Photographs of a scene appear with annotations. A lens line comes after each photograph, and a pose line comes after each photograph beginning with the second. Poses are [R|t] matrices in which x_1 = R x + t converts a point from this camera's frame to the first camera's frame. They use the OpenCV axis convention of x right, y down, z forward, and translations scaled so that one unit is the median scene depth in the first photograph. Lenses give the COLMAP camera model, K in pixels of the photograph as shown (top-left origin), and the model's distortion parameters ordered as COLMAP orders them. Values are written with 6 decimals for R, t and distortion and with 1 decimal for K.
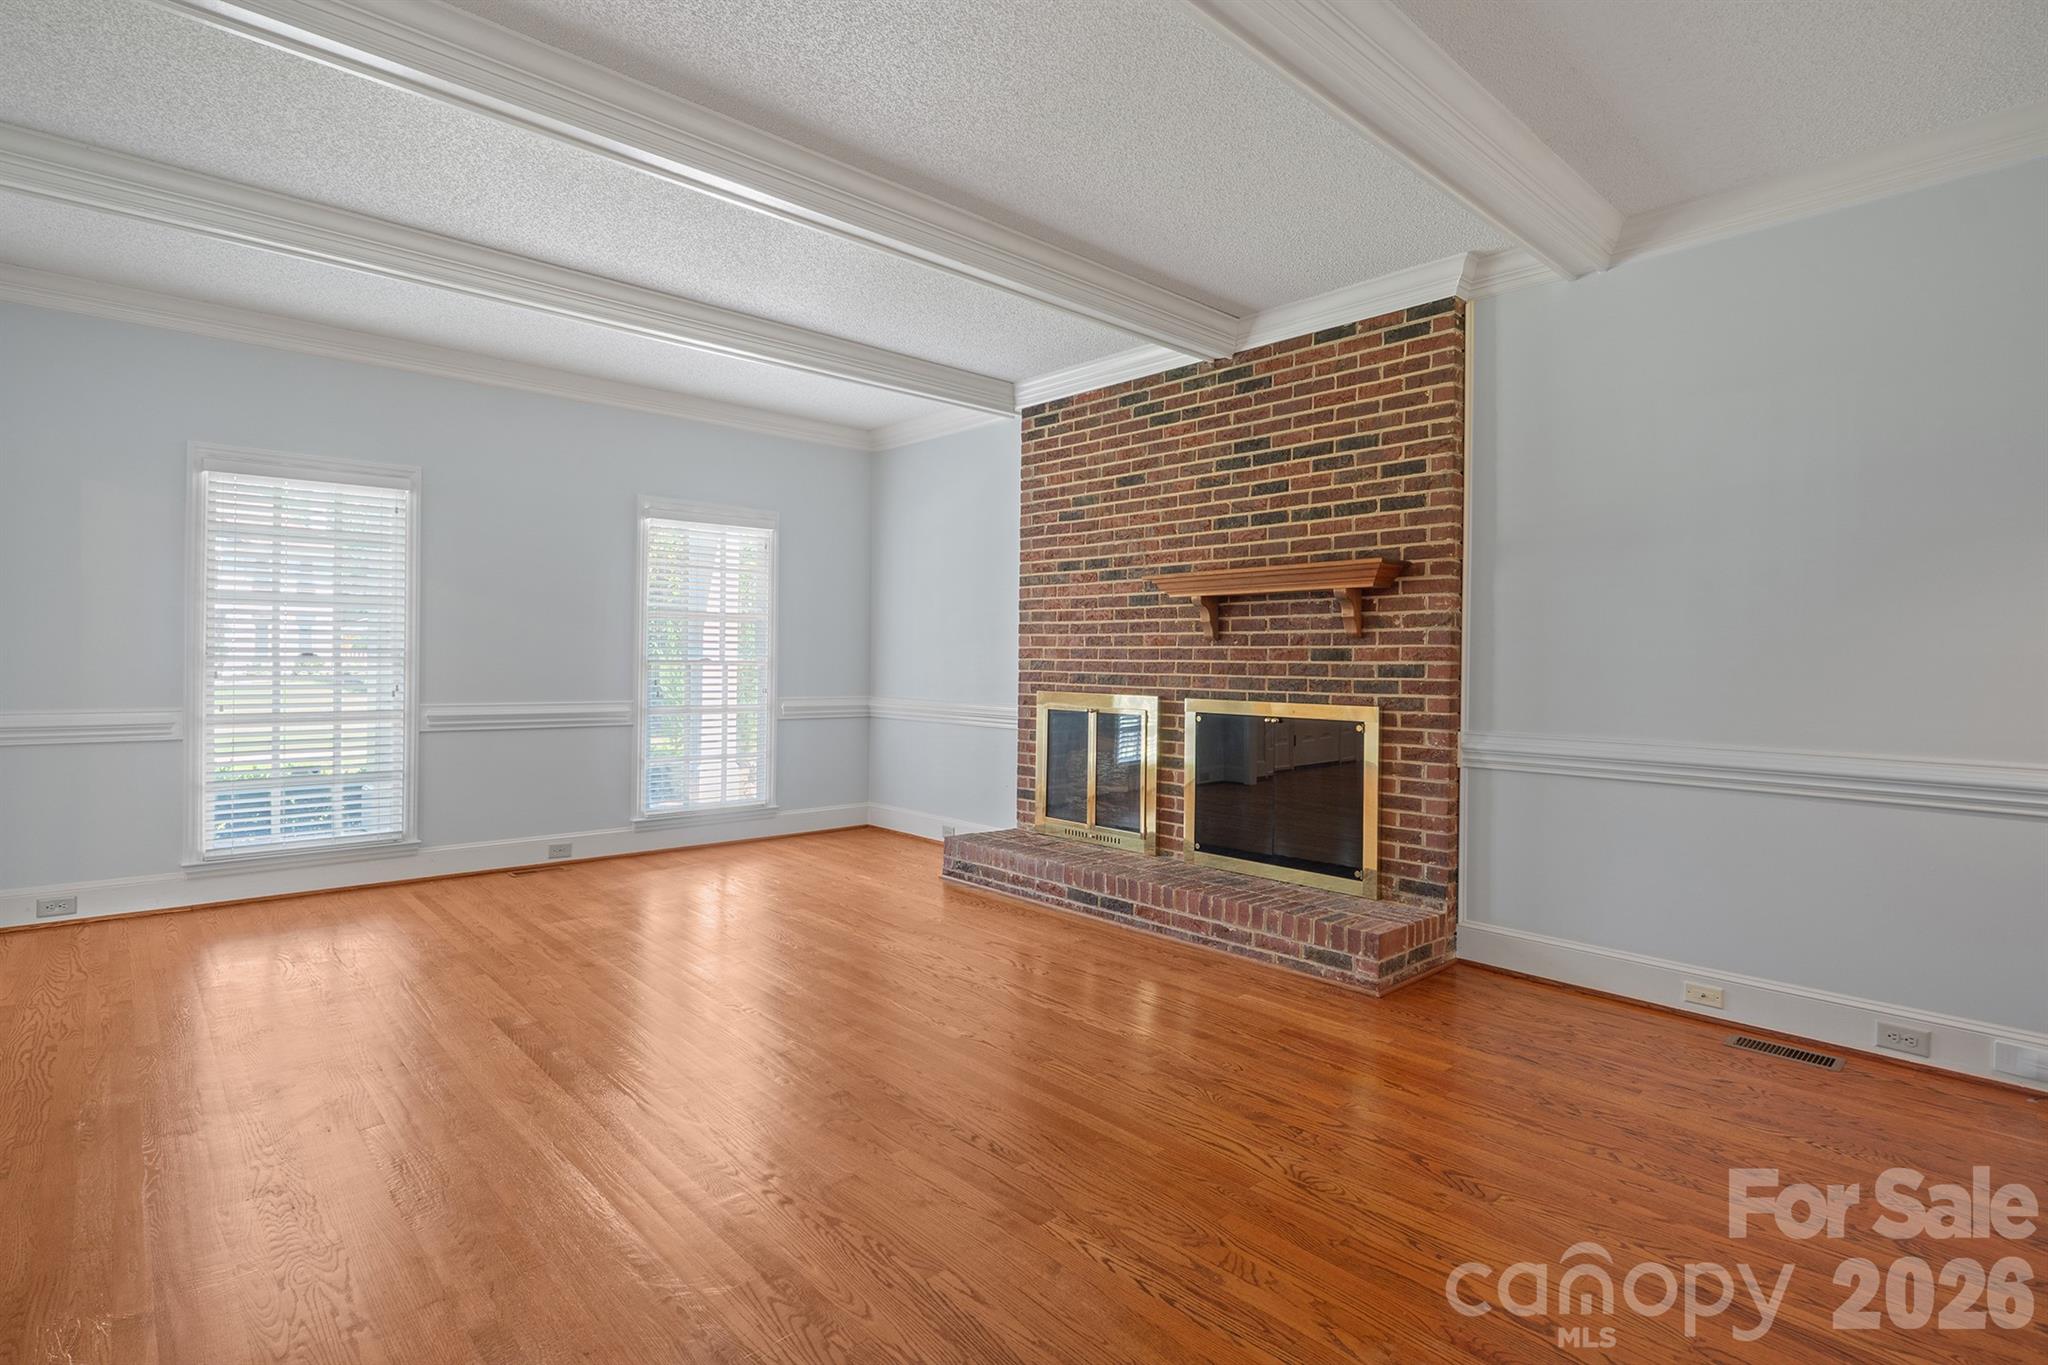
lens RADIAL K [[1004.9, 0, 1011.1], [0, 1004.9, 668.8], [0, 0, 1]] dist [-0.018719, -0.000092]
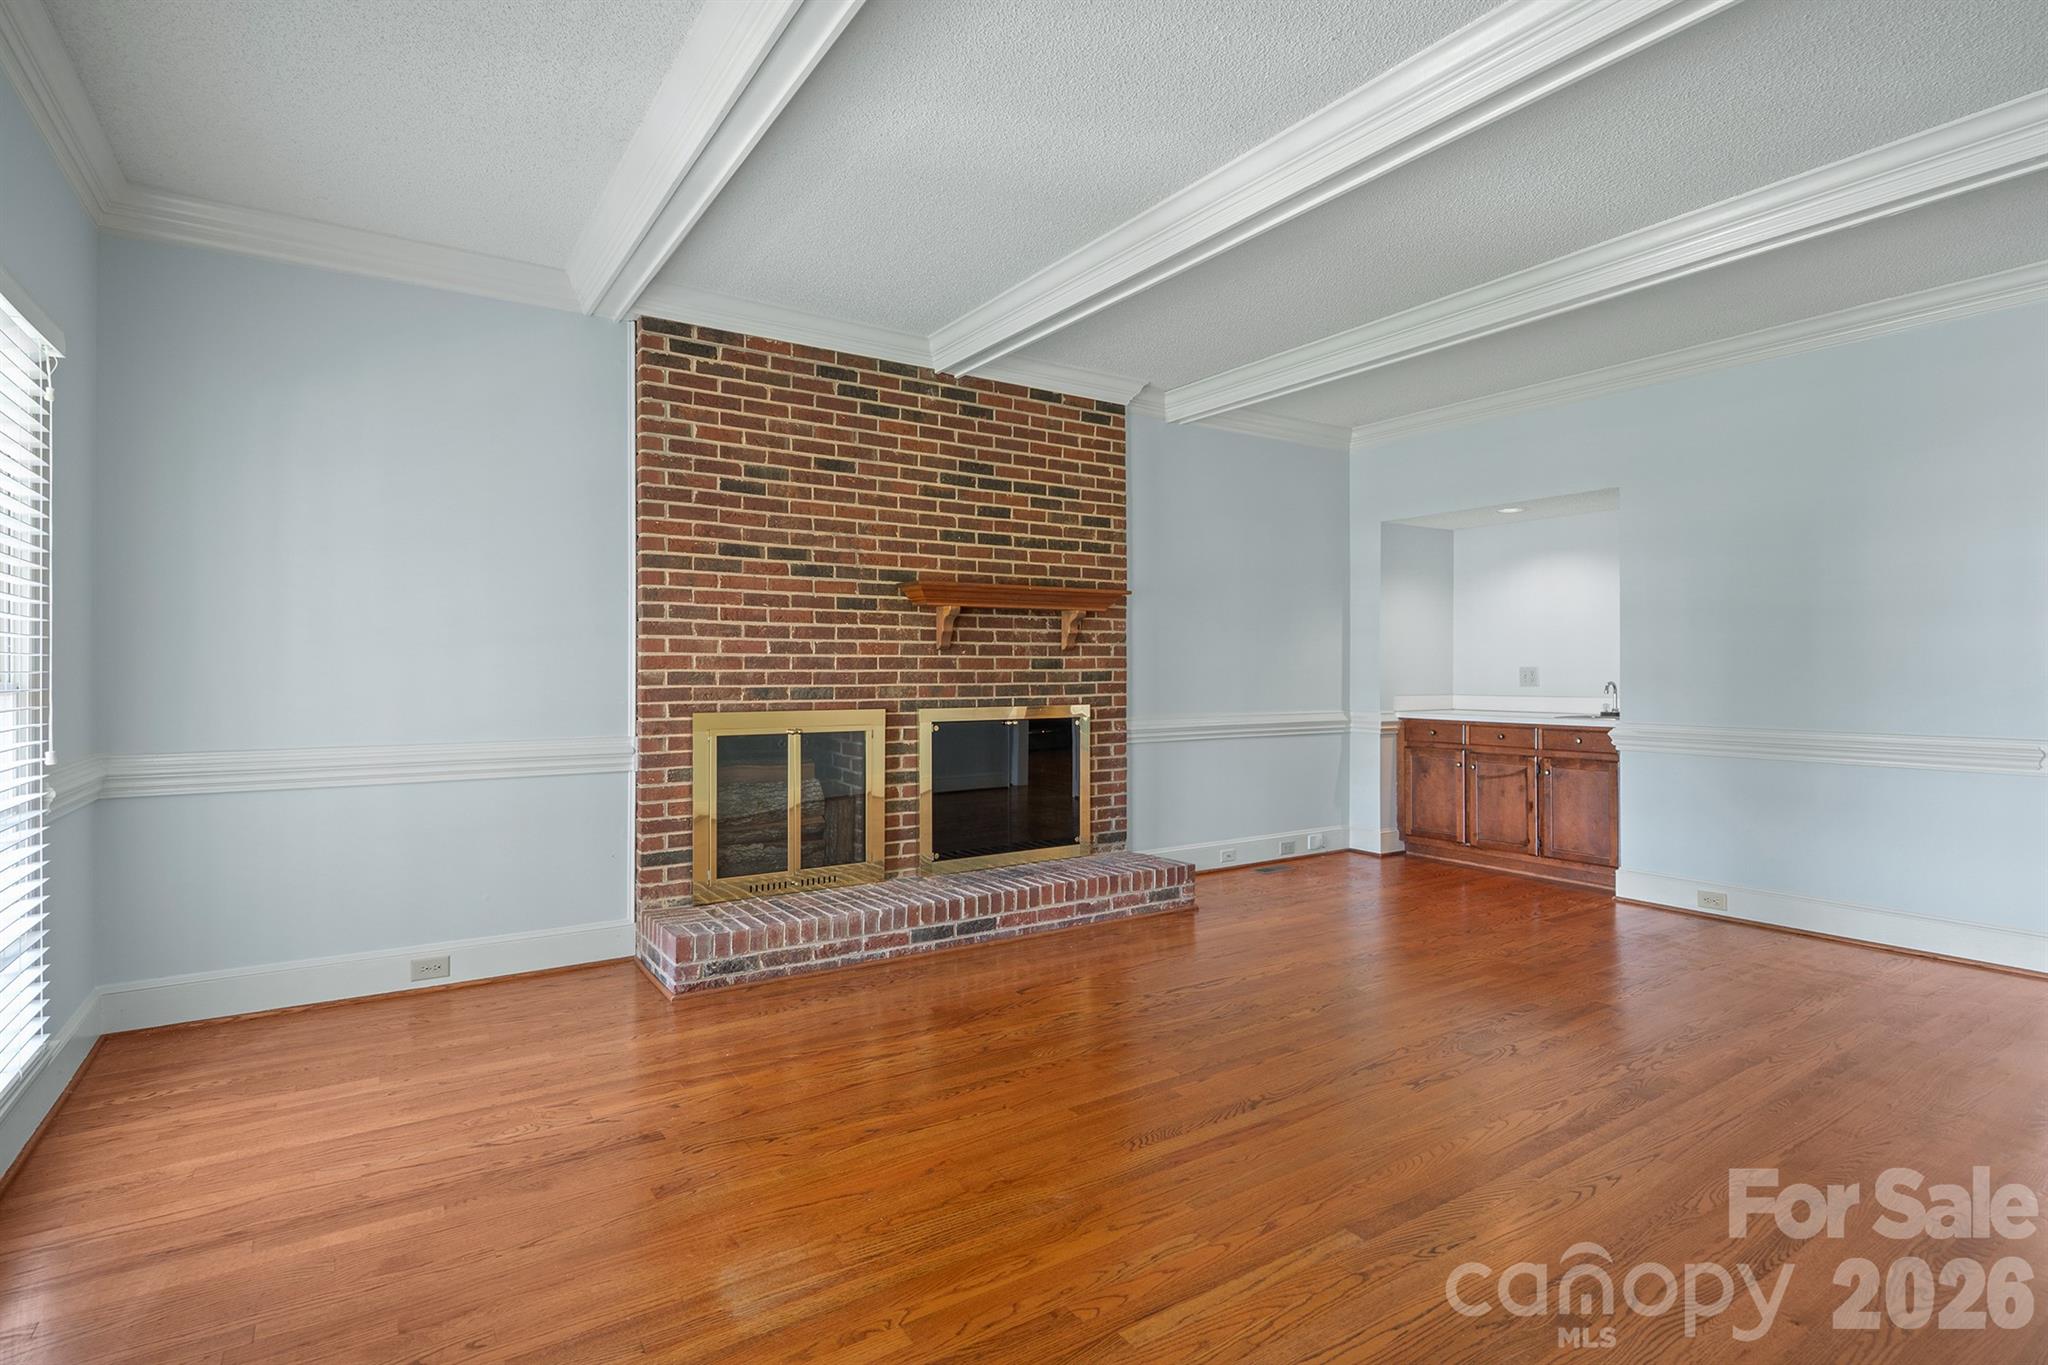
lens RADIAL K [[1004.9, 0, 1035.6], [0, 1004.9, 671.8], [0, 0, 1]] dist [-0.018719, -0.000092]
pose [[0.140298, -0.013478, 0.990018, -0.873404], [0.010696, 0.999870, 0.012097, -0.019203], [-0.990052, 0.008892, 0.140424, 0.847432]]
